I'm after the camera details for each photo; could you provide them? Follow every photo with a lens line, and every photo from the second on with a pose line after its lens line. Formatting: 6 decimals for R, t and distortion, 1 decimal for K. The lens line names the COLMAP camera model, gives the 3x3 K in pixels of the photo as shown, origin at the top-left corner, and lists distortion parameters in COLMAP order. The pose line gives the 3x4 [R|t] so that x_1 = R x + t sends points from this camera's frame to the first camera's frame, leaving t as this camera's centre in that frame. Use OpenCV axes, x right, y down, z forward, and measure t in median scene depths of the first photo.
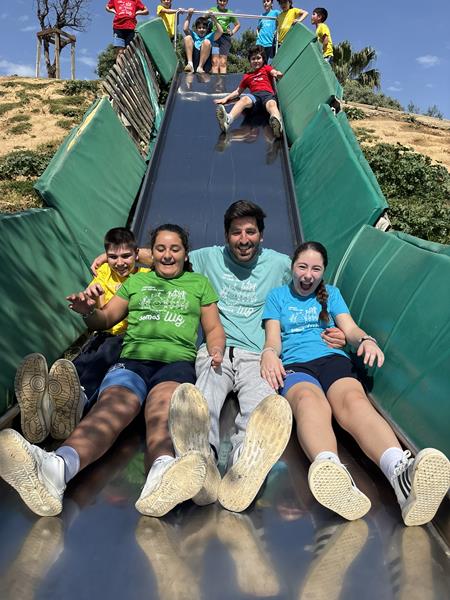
lens RADIAL K [[450.4, 0, 230.9], [0, 450.4, 301.2], [0, 0, 1]] dist [0.056671, -0.060832]
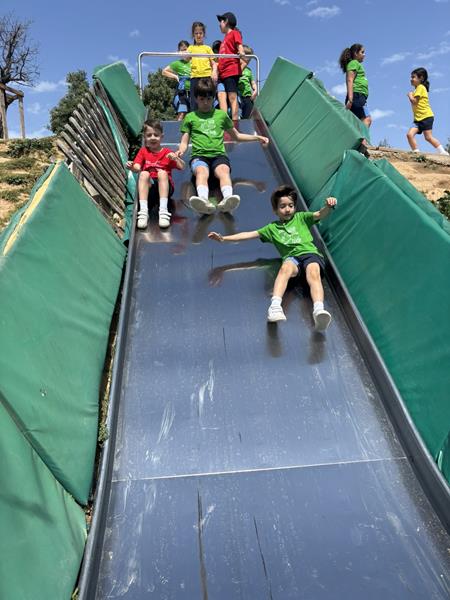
lens RADIAL K [[450.4, 0, 230.7], [0, 450.4, 302.4], [0, 0, 1]] dist [0.056671, -0.060832]
pose [[0.993683, -0.087701, 0.070015, -0.062672], [0.093111, 0.992582, -0.078169, -0.113640], [-0.062640, 0.084194, 0.994479, 0.224152]]
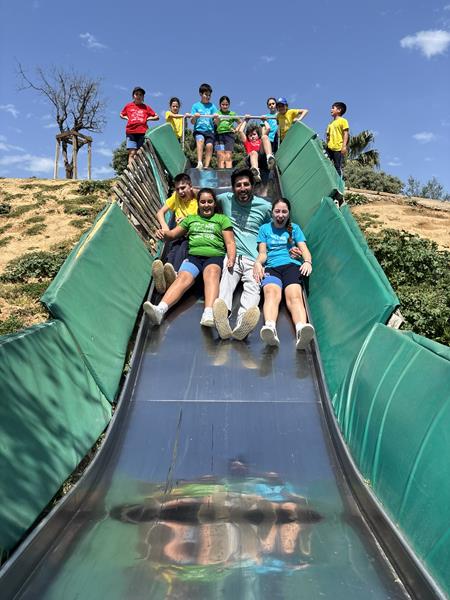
lens RADIAL K [[450.4, 0, 231.6], [0, 450.4, 305.5], [0, 0, 1]] dist [0.056671, -0.060832]
pose [[0.999051, -0.035437, -0.025336, 0.005602], [0.031313, 0.988511, -0.147873, -0.039884], [0.030285, 0.146939, 0.988682, 0.013872]]
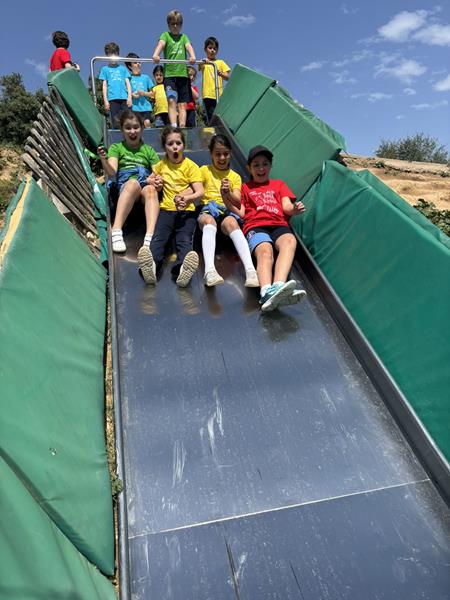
lens RADIAL K [[450.4, 0, 229.5], [0, 450.4, 303.6], [0, 0, 1]] dist [0.056671, -0.060832]
pose [[0.973853, -0.136171, 0.181843, -0.109913], [0.150368, 0.986381, -0.066652, -0.143021], [-0.170291, 0.092253, 0.981066, 0.252440]]
